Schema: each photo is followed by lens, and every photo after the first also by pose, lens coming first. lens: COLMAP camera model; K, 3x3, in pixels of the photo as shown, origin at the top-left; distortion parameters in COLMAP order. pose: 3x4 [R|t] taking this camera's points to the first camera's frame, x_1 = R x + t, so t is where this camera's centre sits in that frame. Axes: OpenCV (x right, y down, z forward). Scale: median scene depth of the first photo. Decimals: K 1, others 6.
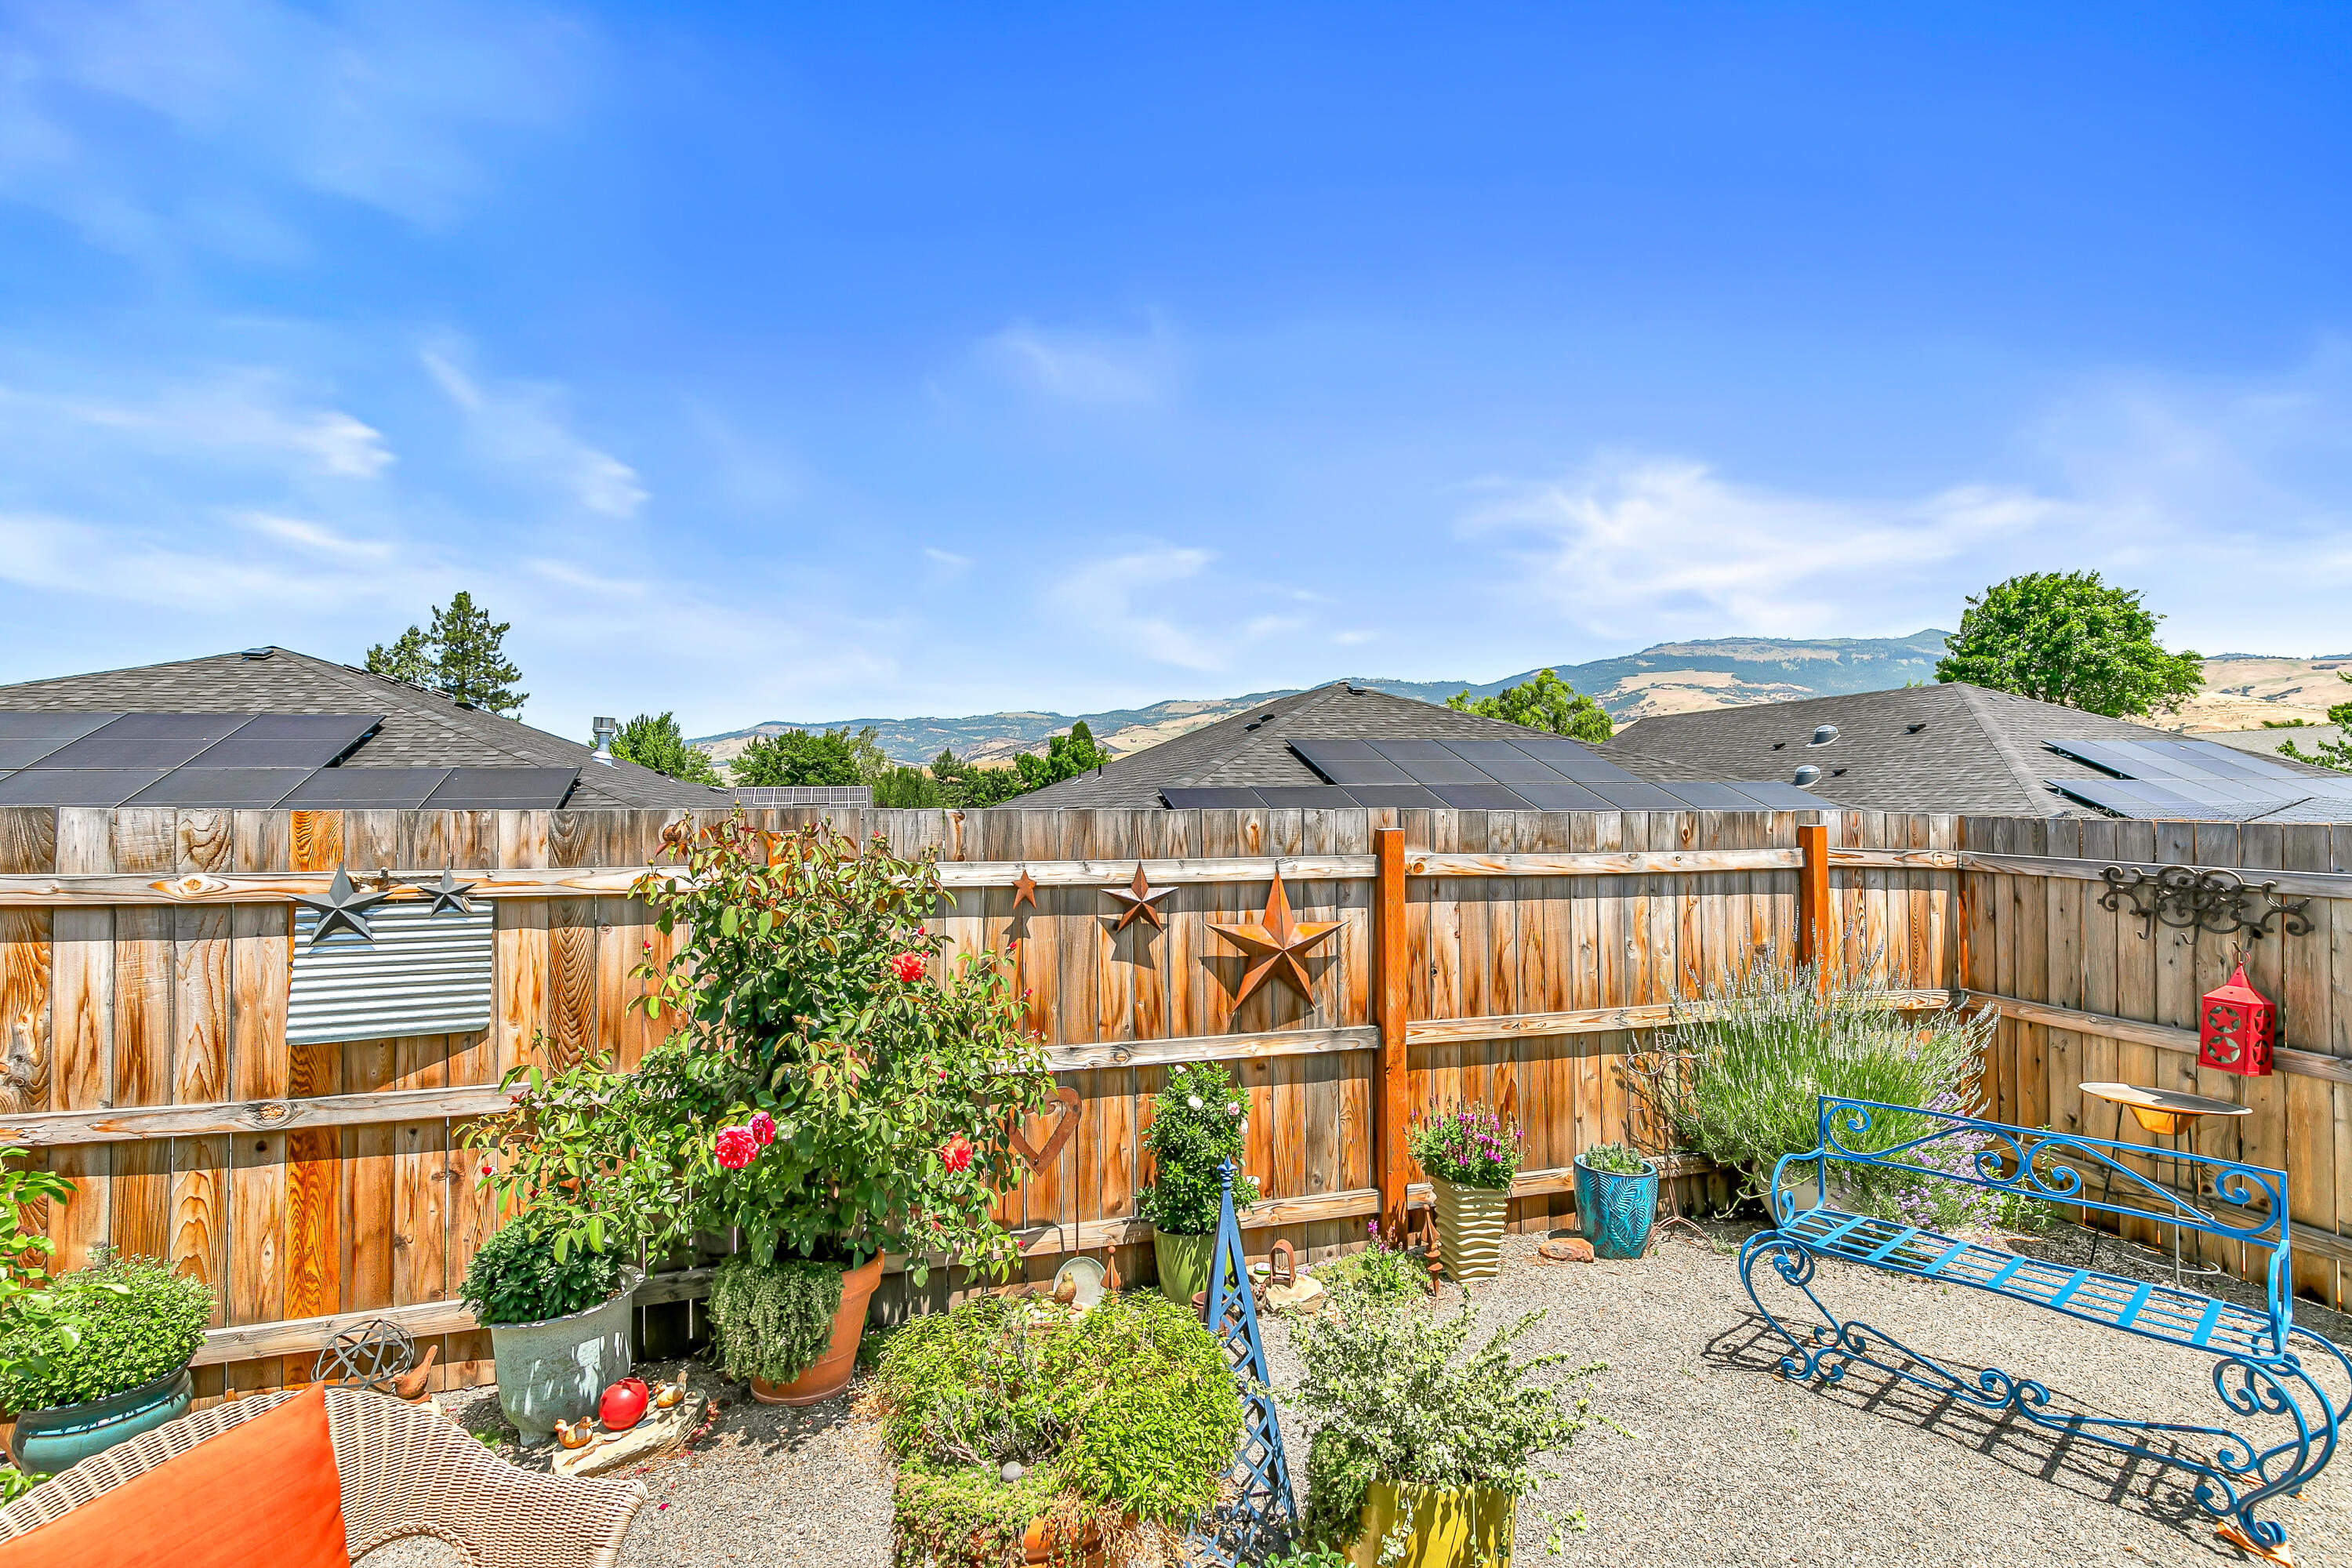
lens RADIAL K [[1061.0, 0, 1181.7], [0, 1061.0, 773.9], [0, 0, 1]] dist [0.012262, -0.000797]
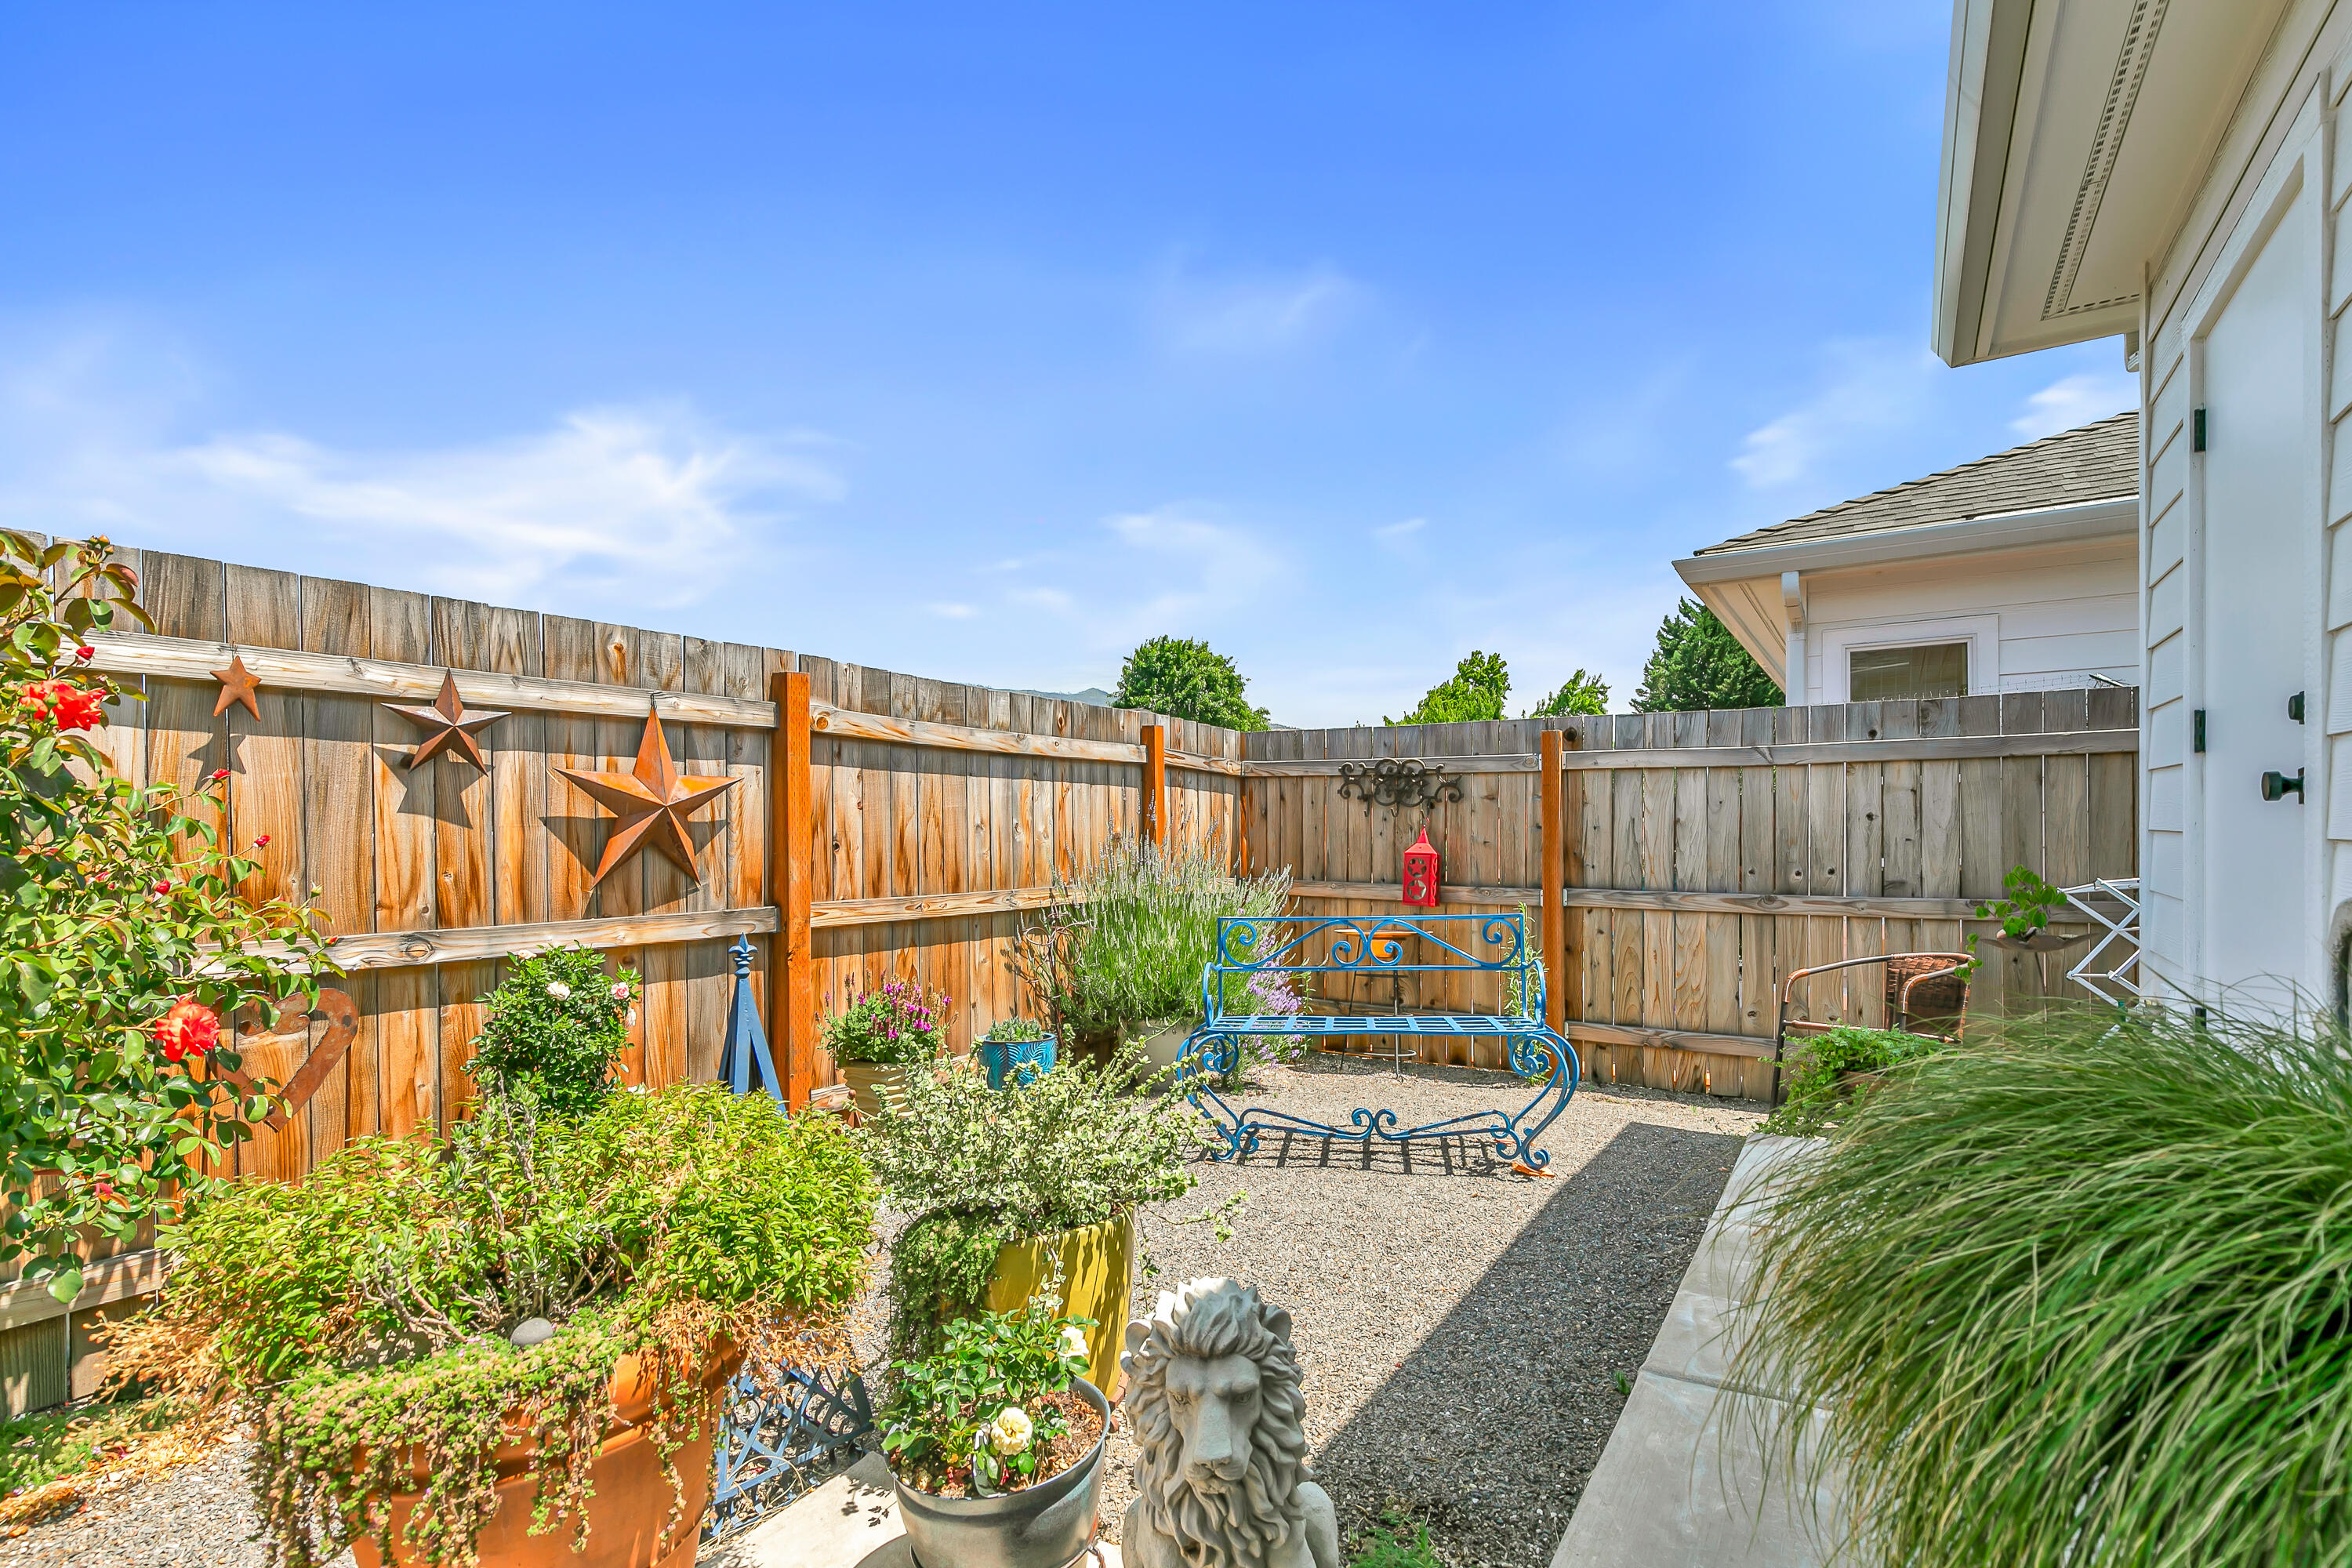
lens RADIAL K [[1101.4, 0, 1174.7], [0, 1101.4, 822.5], [0, 0, 1]] dist [0.017209, -0.000312]
pose [[0.778564, -0.001249, 0.627564, -0.116619], [-0.012629, 0.999764, 0.017658, 0.152275], [-0.627439, -0.021674, 0.778364, 0.128027]]
